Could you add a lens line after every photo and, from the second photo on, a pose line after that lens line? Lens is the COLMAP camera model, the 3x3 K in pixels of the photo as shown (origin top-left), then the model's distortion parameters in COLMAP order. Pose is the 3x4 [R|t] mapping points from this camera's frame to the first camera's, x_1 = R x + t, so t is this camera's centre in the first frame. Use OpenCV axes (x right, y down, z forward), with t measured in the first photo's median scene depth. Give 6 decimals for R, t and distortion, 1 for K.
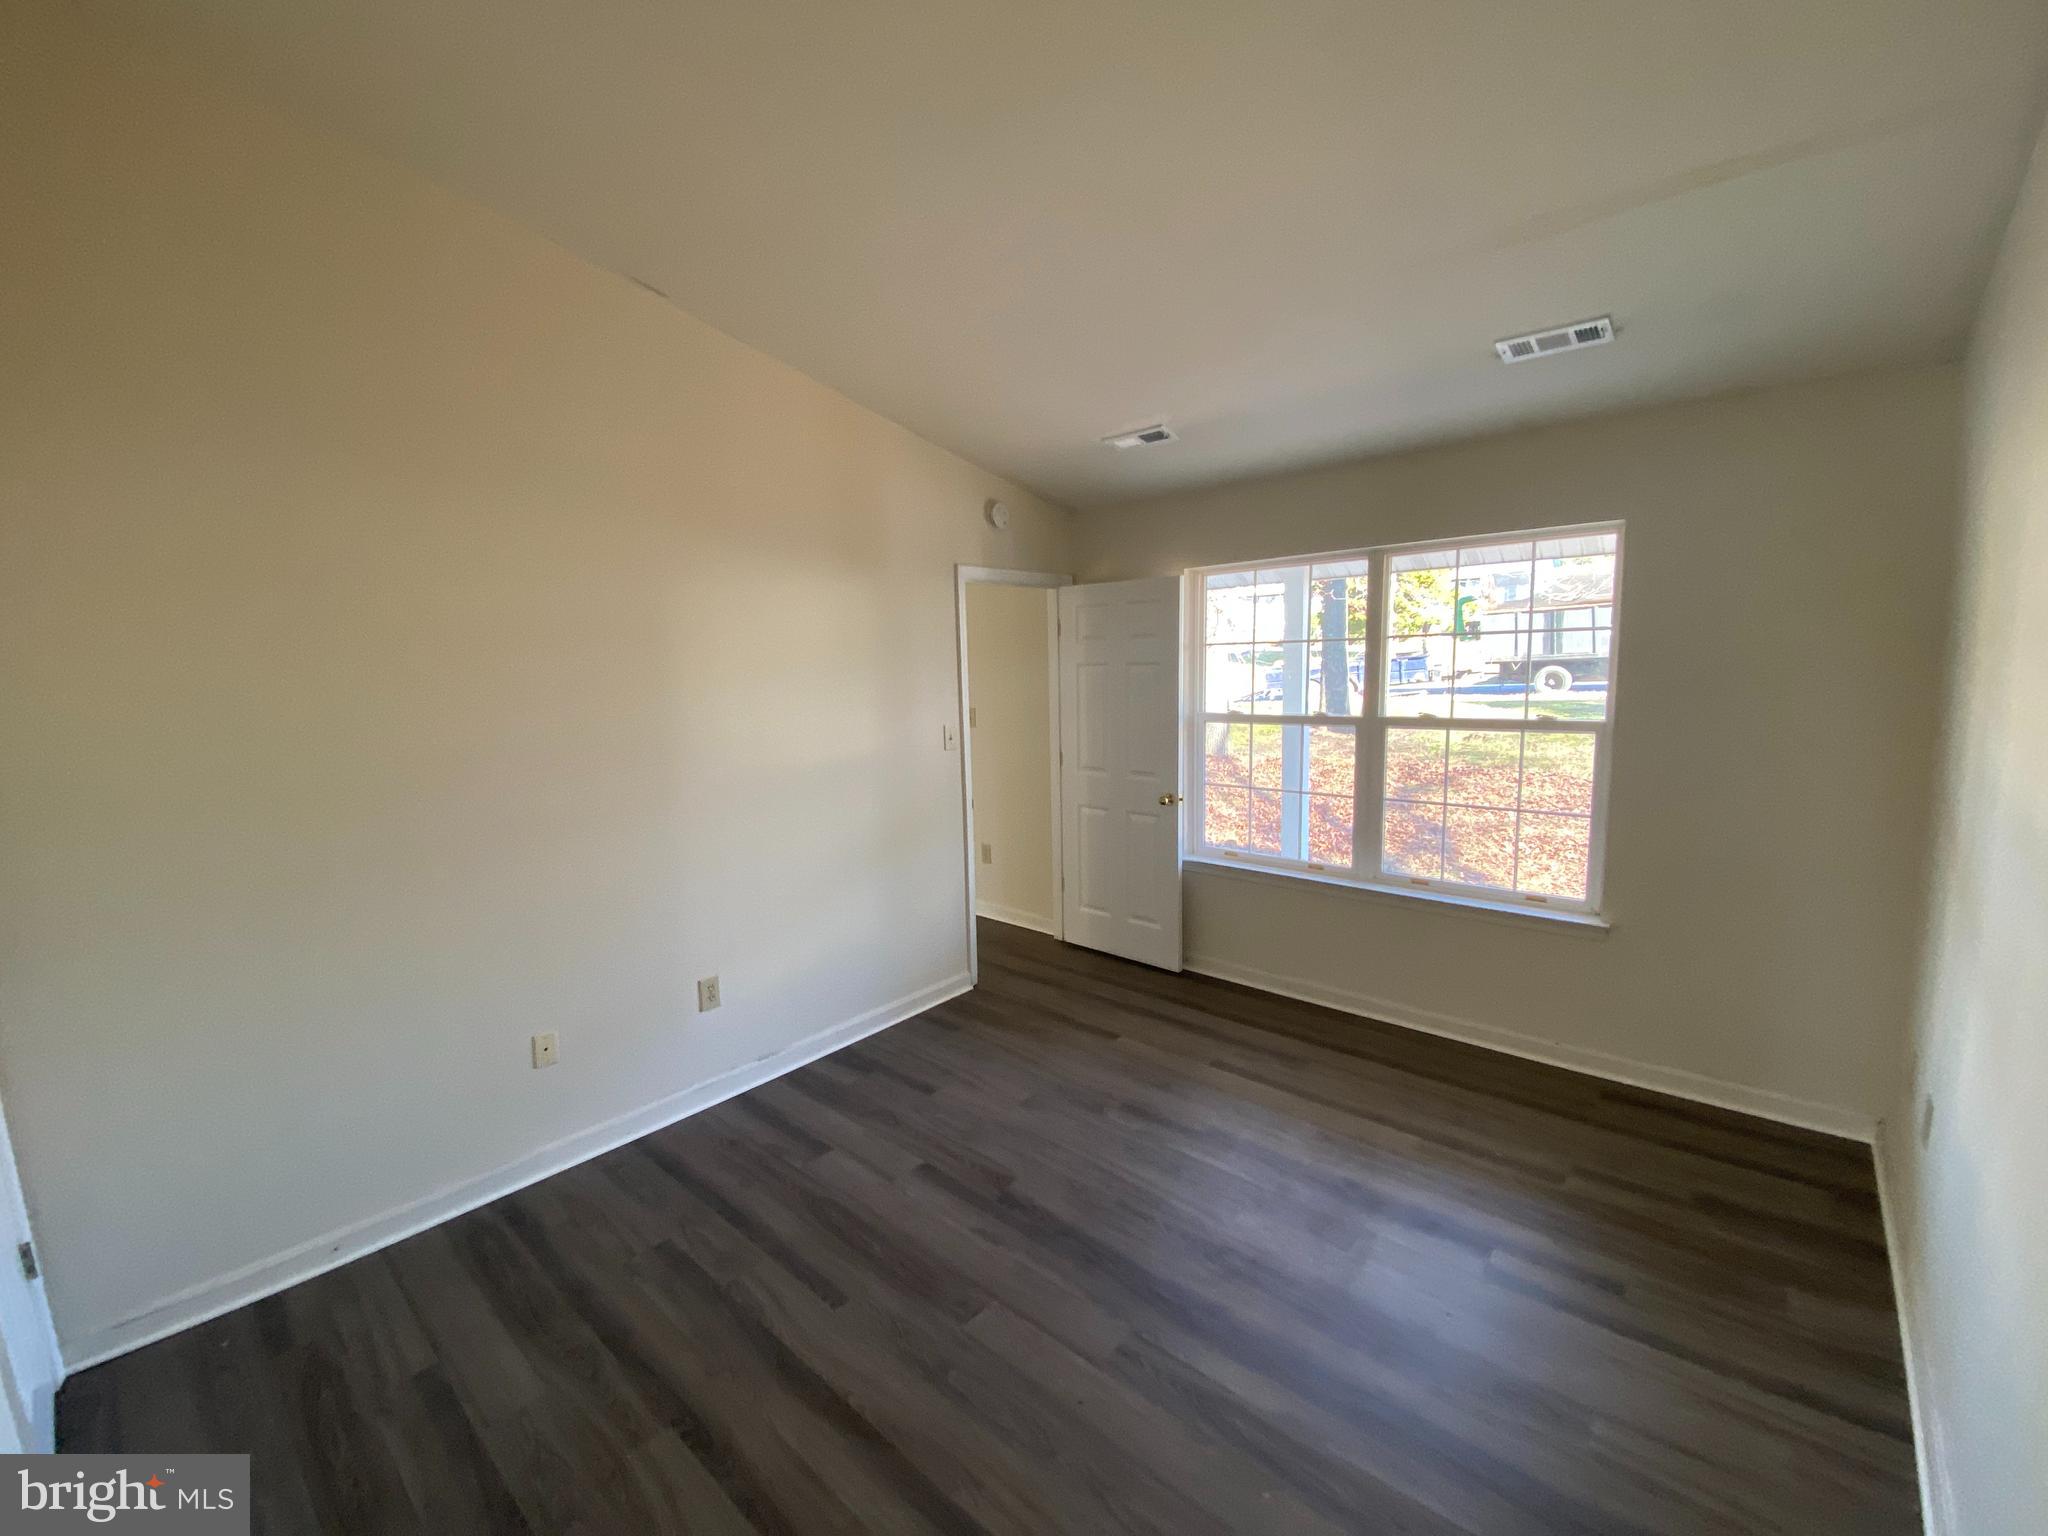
lens RADIAL K [[837.4, 0, 1011.1], [0, 837.4, 761.5], [0, 0, 1]] dist [0.017467, -0.013154]
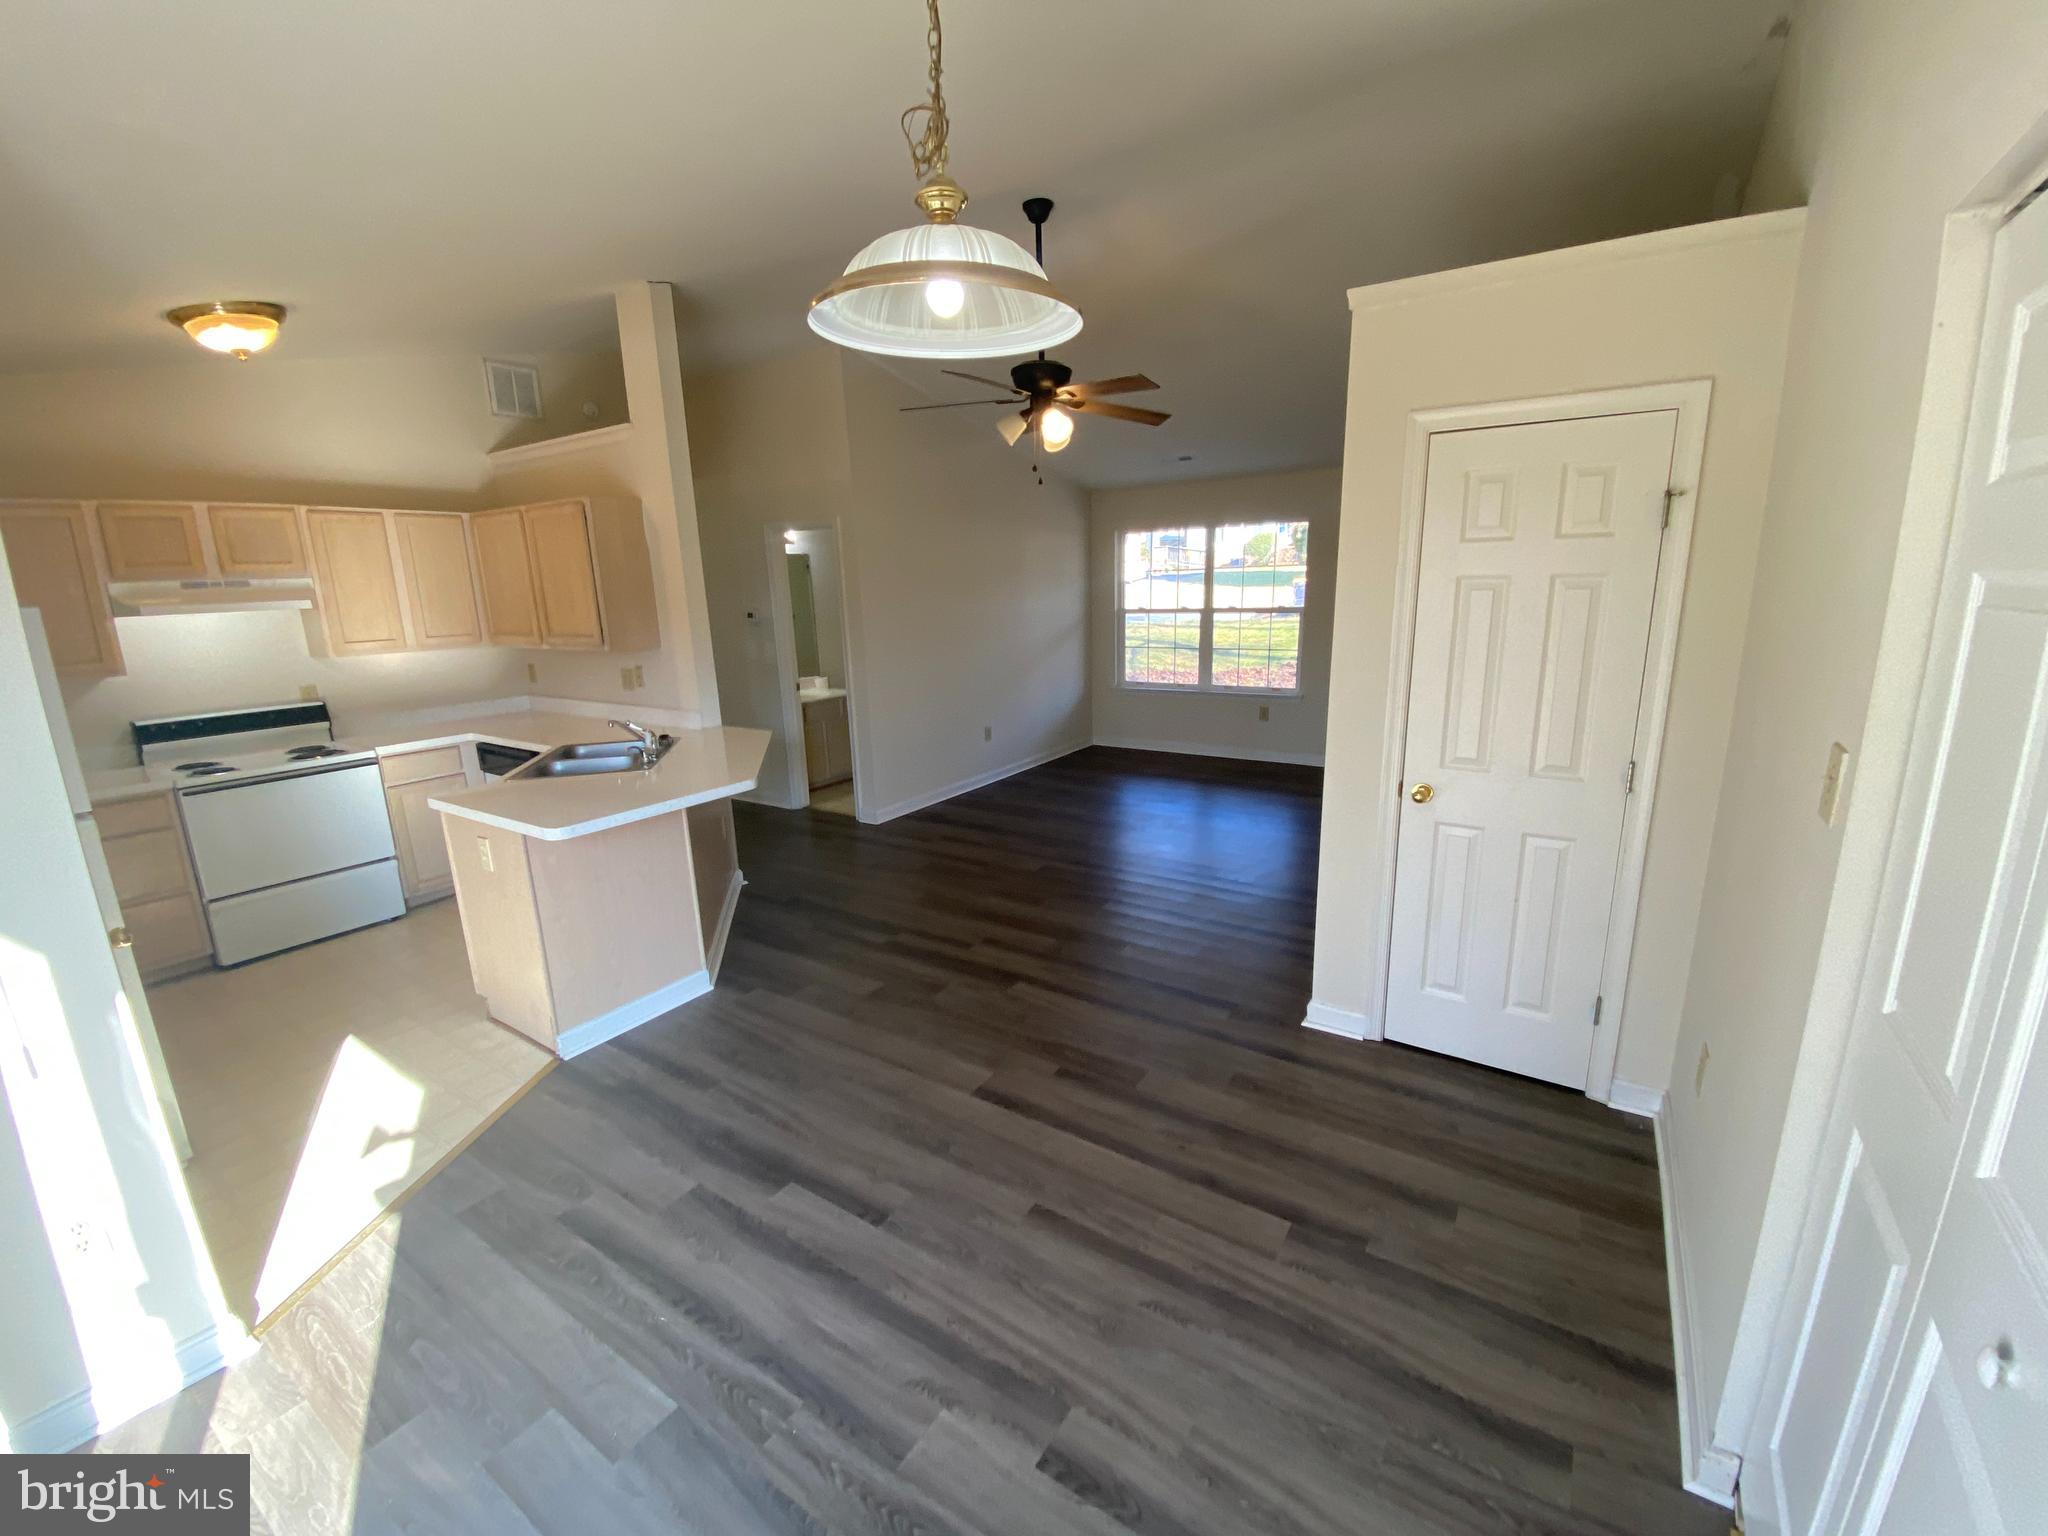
lens RADIAL K [[837.4, 0, 1031.4], [0, 837.4, 765.5], [0, 0, 1]] dist [0.017467, -0.013154]
pose [[0.994108, -0.022219, 0.106095, -0.240722], [0.012808, 0.995988, 0.088571, 0.152955], [-0.107637, -0.086690, 0.990404, -1.093193]]
